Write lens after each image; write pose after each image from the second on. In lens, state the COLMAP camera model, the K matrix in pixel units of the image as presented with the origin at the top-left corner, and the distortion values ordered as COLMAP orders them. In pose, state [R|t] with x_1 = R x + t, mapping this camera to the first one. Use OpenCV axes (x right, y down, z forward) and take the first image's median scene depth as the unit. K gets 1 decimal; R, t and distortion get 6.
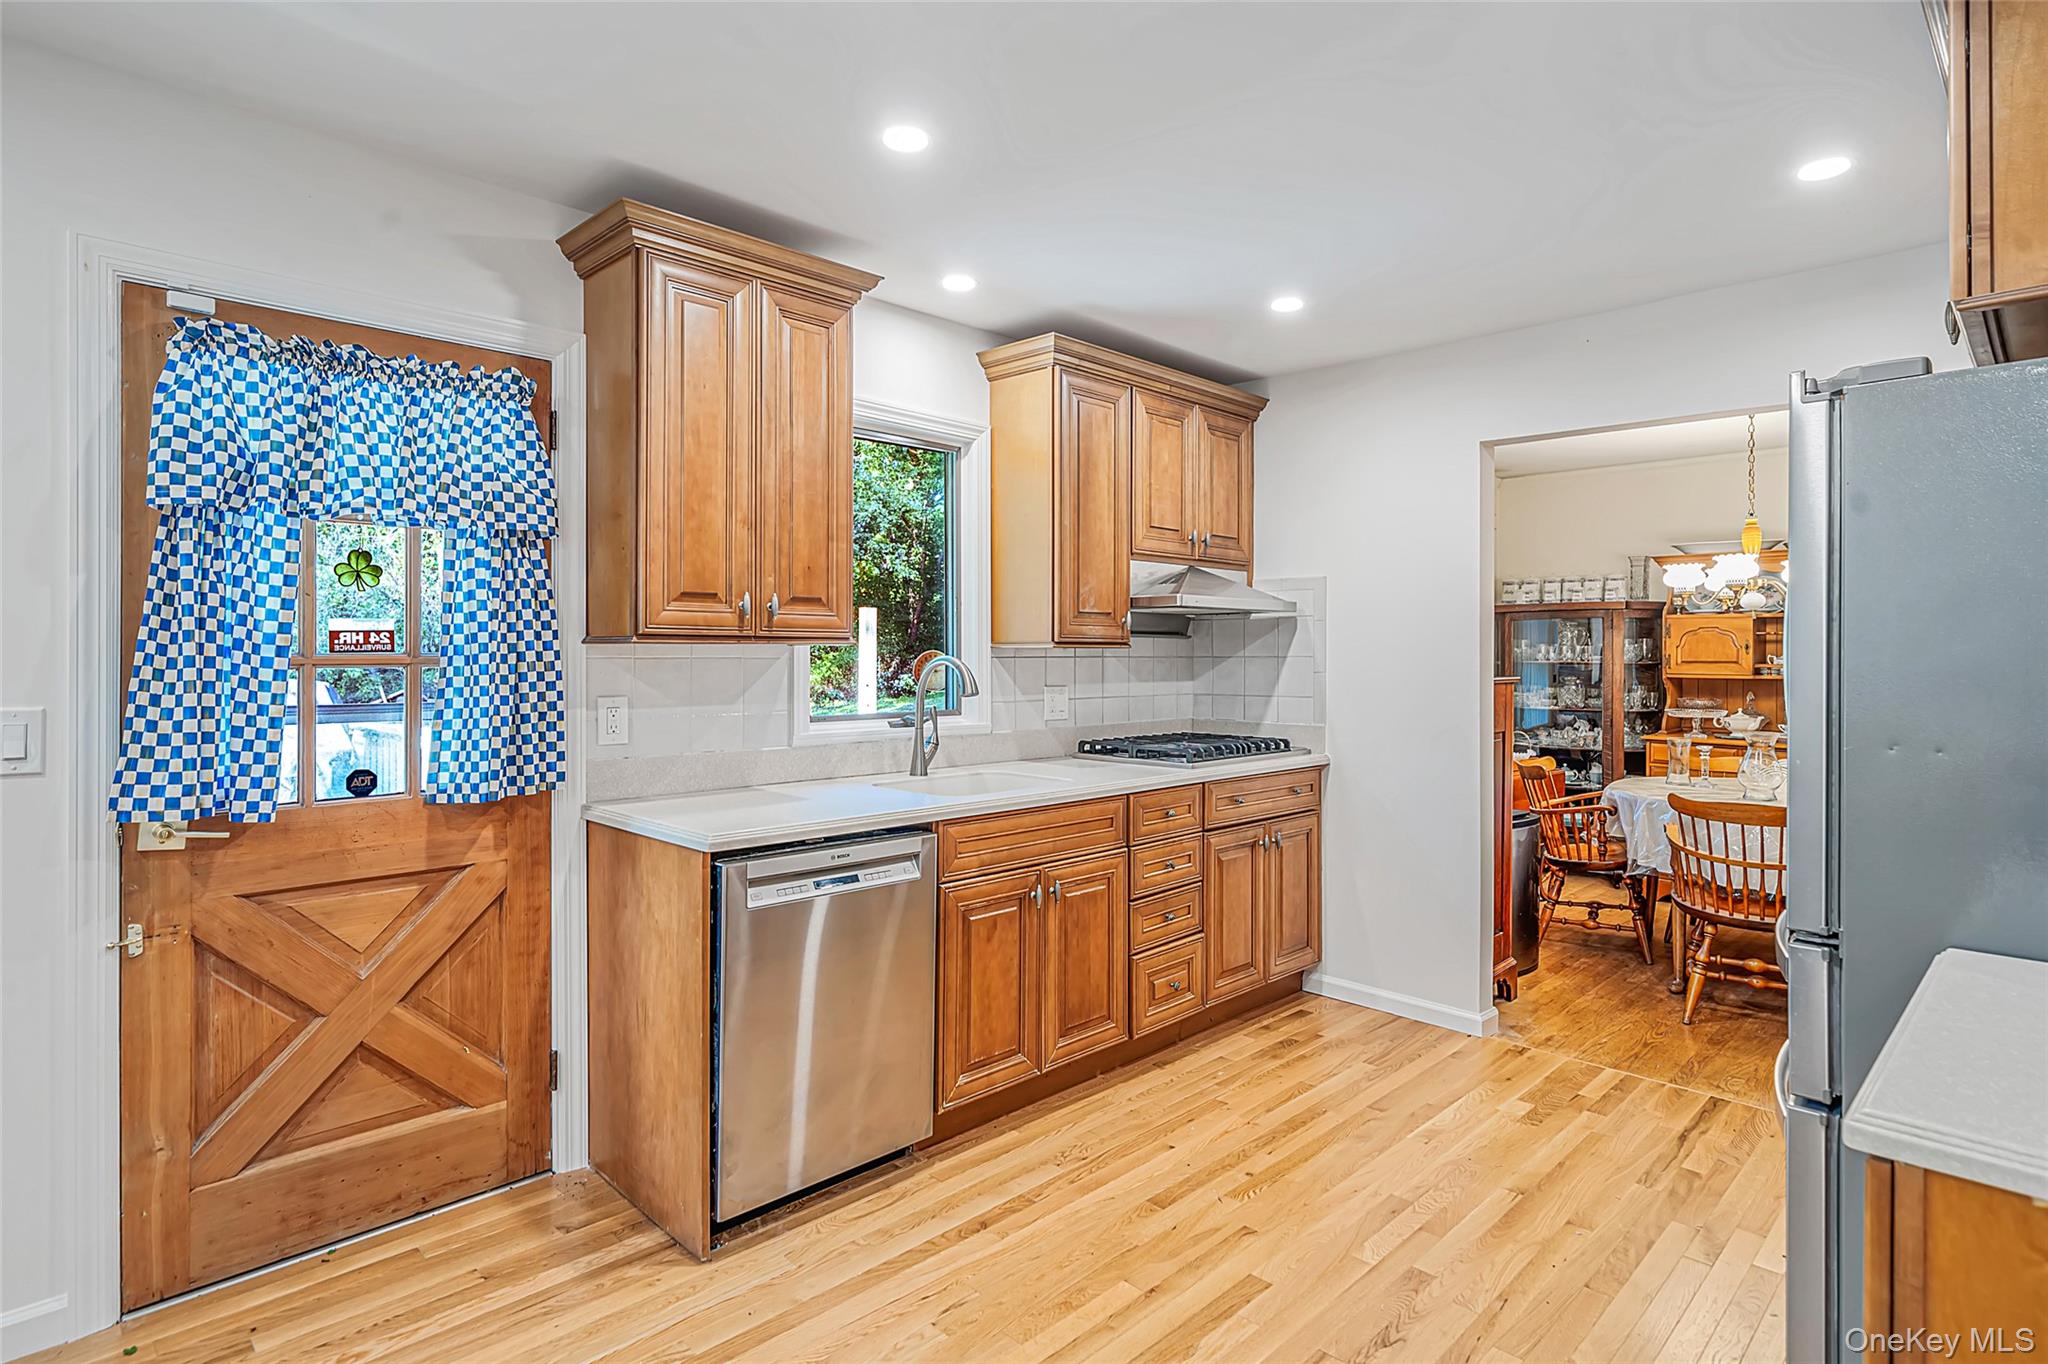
lens RADIAL K [[1040.2, 0, 1031.7], [0, 1040.2, 657.8], [0, 0, 1]] dist [-0.000232, 0.000289]
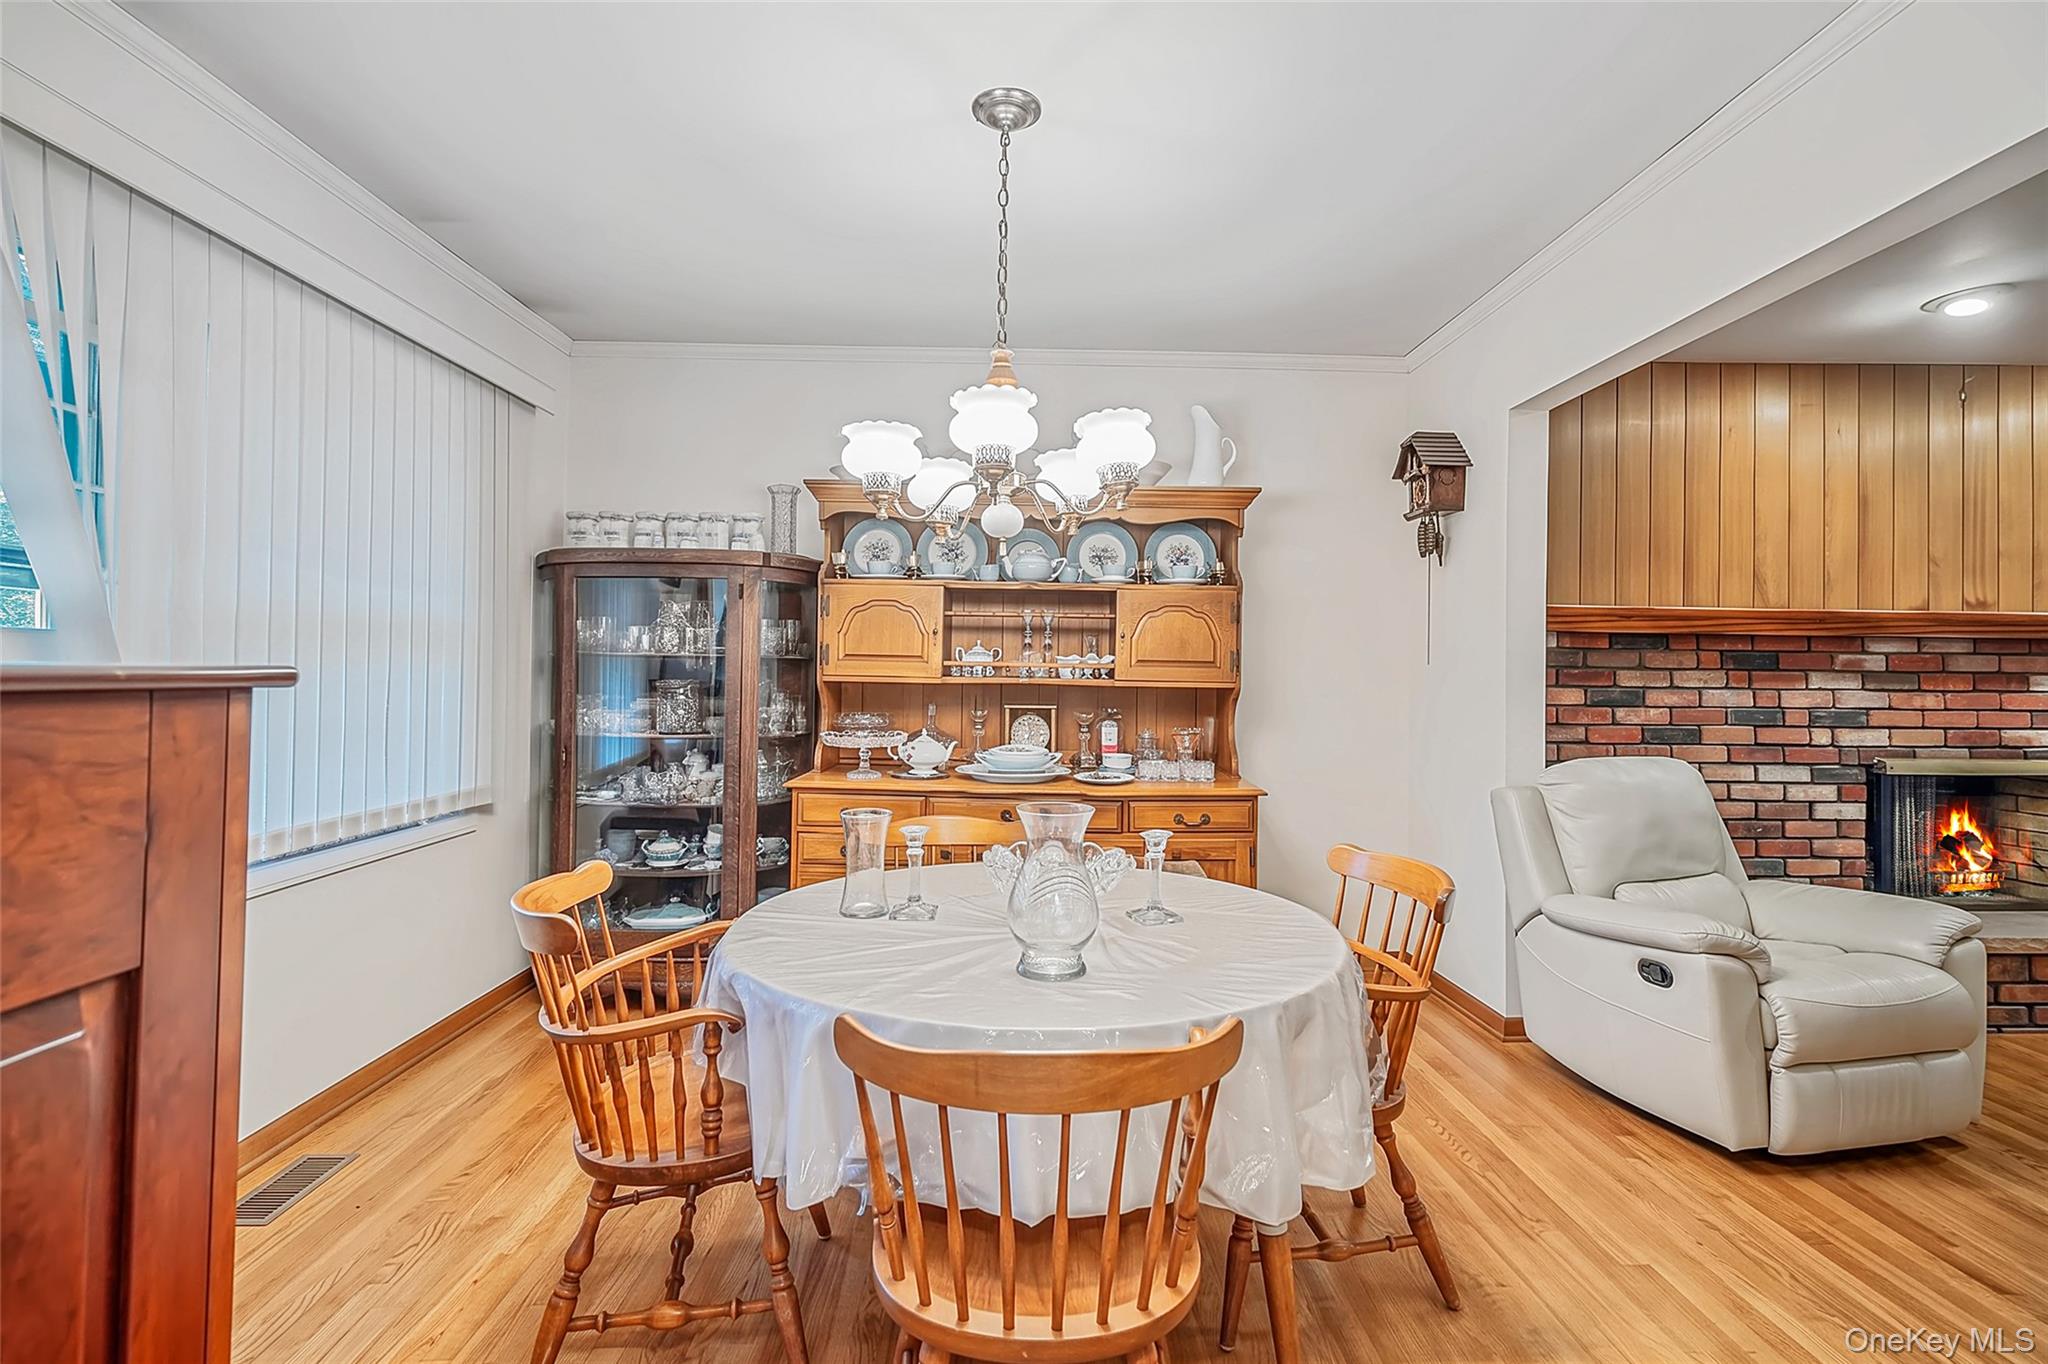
lens RADIAL K [[914.0, 0, 1025.2], [0, 914.0, 653.2], [0, 0, 1]] dist [-0.000872, 0.000008]
pose [[0.692575, 0.015186, 0.721186, 0.464140], [-0.010061, 0.999884, -0.011392, 0.011089], [-0.721276, 0.000634, 0.692647, 0.823680]]
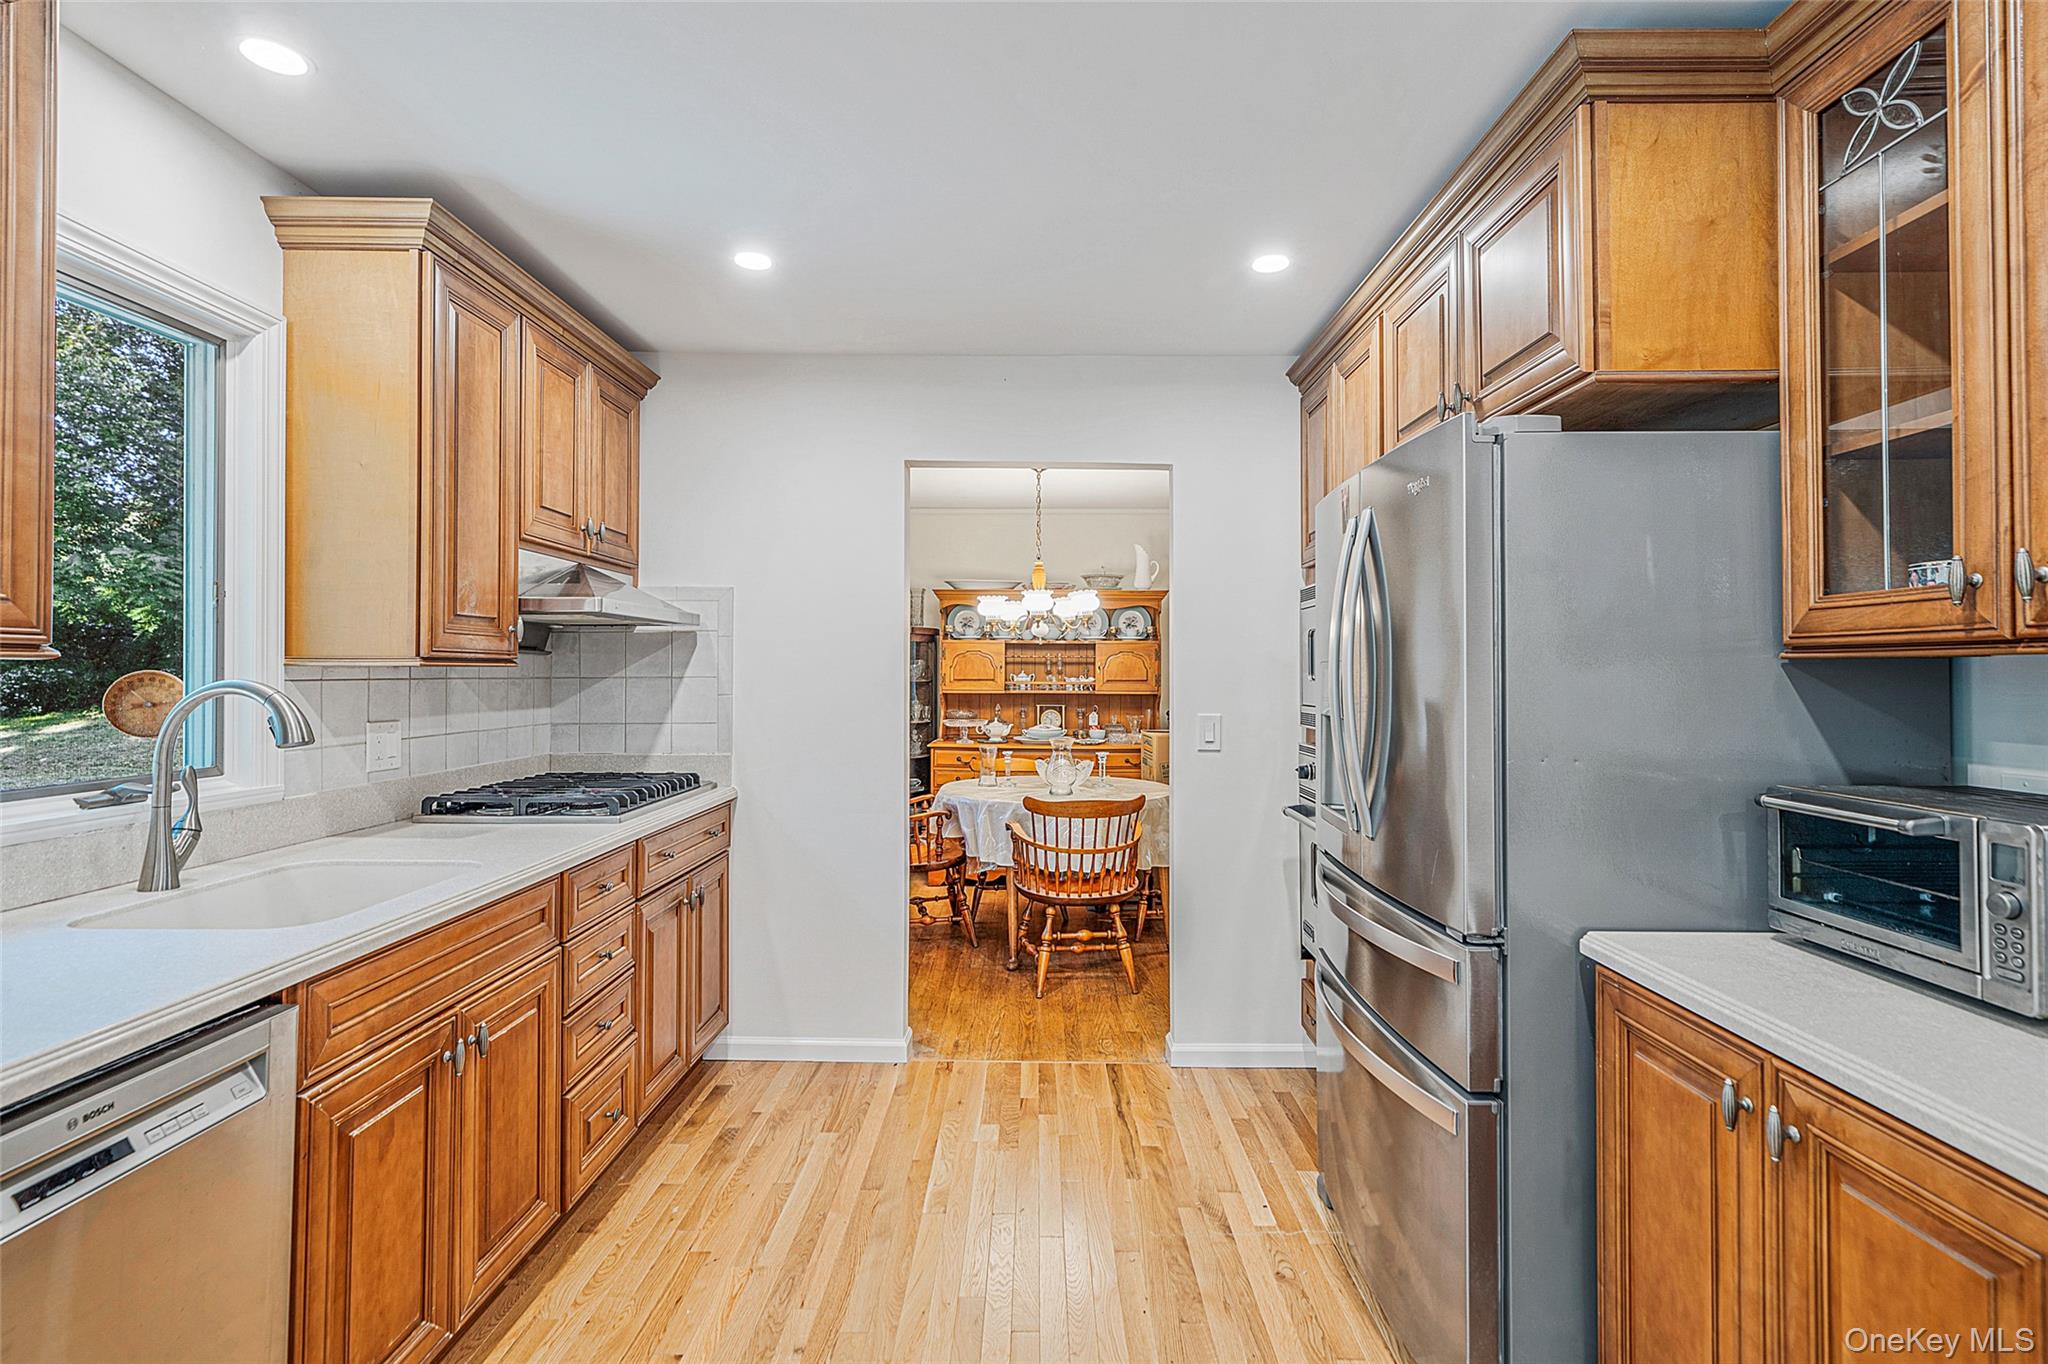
lens RADIAL K [[952.1, 0, 1007.5], [0, 952.1, 661.2], [0, 0, 1]] dist [0.000108, 0.002206]
pose [[0.720576, 0.007059, 0.693340, -0.122083], [0.003432, 0.999900, -0.013747, -0.002834], [-0.693368, 0.012286, 0.720479, 0.267333]]
